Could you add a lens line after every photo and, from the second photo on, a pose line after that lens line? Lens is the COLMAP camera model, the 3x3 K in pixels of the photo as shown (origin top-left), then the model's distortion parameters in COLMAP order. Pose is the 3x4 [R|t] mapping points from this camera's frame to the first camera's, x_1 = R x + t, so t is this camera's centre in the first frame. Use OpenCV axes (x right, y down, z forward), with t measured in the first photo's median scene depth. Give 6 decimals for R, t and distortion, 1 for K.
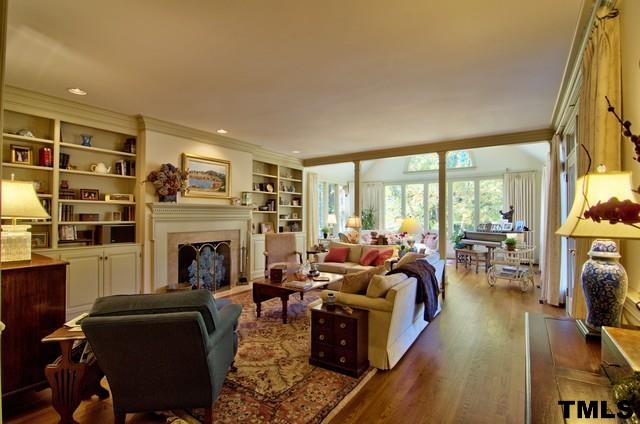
lens RADIAL K [[305.4, 0, 314.0], [0, 305.4, 212.1], [0, 0, 1]] dist [-0.002136, -0.011961]
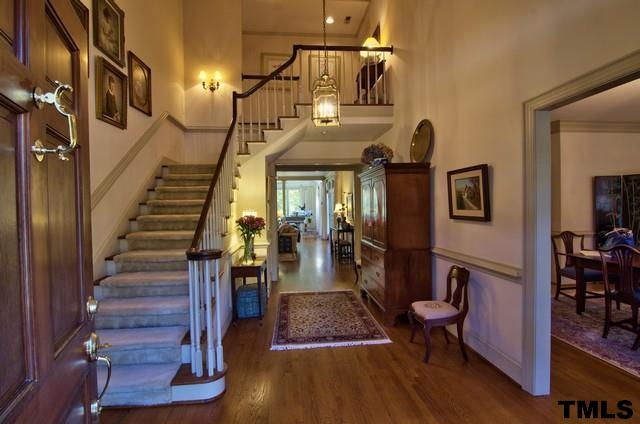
lens RADIAL K [[305.4, 0, 314.0], [0, 305.4, 212.1], [0, 0, 1]] dist [-0.002136, -0.011961]
pose [[0.763947, -0.026598, 0.644730, -0.951039], [0.011381, 0.999550, 0.027750, -0.029141], [-0.645178, -0.013862, 0.763906, -0.940147]]
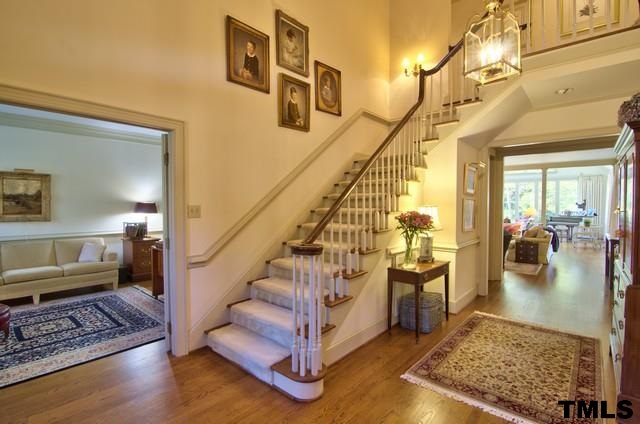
lens RADIAL K [[305.4, 0, 314.0], [0, 305.4, 212.1], [0, 0, 1]] dist [-0.002136, -0.011961]
pose [[0.993382, 0.001557, -0.114847, -0.732446], [0.002760, 0.999296, 0.037422, -0.025087], [0.114825, -0.037492, 0.992678, -0.921419]]
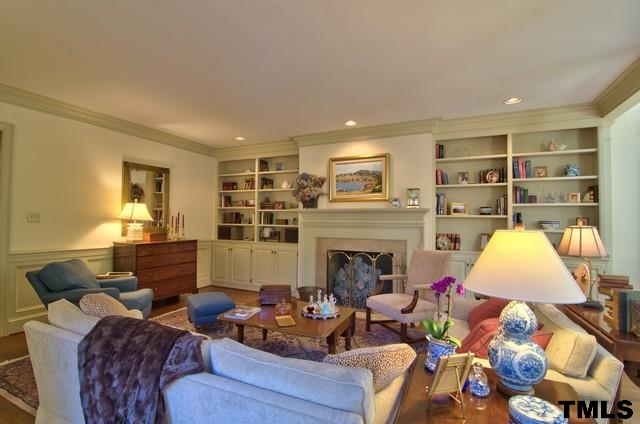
lens RADIAL K [[305.4, 0, 314.0], [0, 305.4, 212.1], [0, 0, 1]] dist [-0.002136, -0.011961]
pose [[0.154375, -0.027755, -0.987622, 0.500017], [0.000884, 0.999609, -0.027954, 0.009385], [0.988012, 0.003442, 0.154339, 0.723539]]
